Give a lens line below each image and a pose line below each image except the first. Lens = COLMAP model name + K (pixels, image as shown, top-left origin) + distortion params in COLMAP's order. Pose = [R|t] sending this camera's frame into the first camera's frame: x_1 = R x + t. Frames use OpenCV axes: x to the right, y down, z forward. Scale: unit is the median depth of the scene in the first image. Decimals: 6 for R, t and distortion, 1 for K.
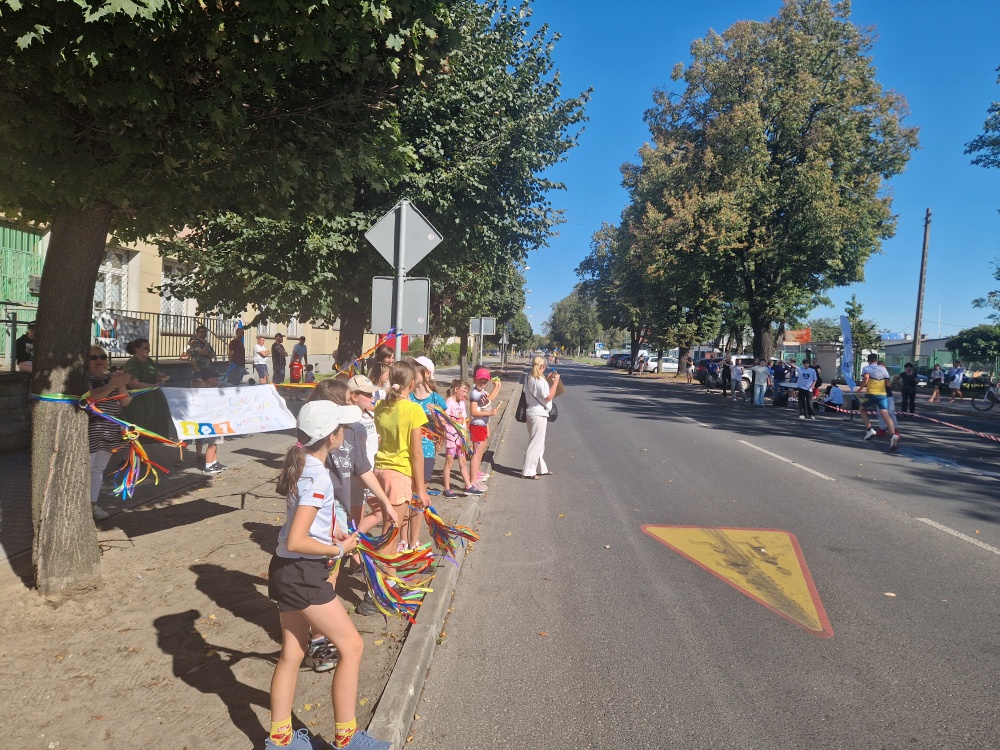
lens RADIAL K [[665.1, 0, 502.7], [0, 665.1, 355.8], [0, 0, 1]] dist [0.079847, -0.077686]
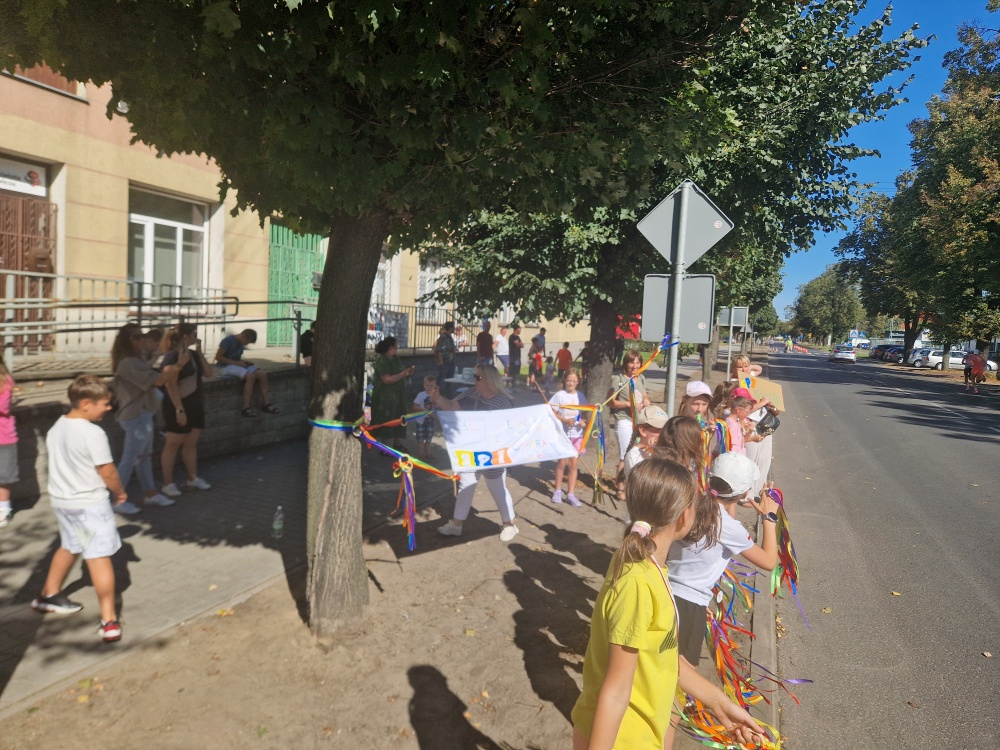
lens RADIAL K [[665.1, 0, 502.7], [0, 665.1, 355.8], [0, 0, 1]] dist [0.079847, -0.077686]
pose [[0.944653, 0.027724, -0.326898, -0.075534], [-0.019614, 0.999413, 0.028079, -0.031337], [0.327484, -0.020113, 0.944643, 0.115368]]
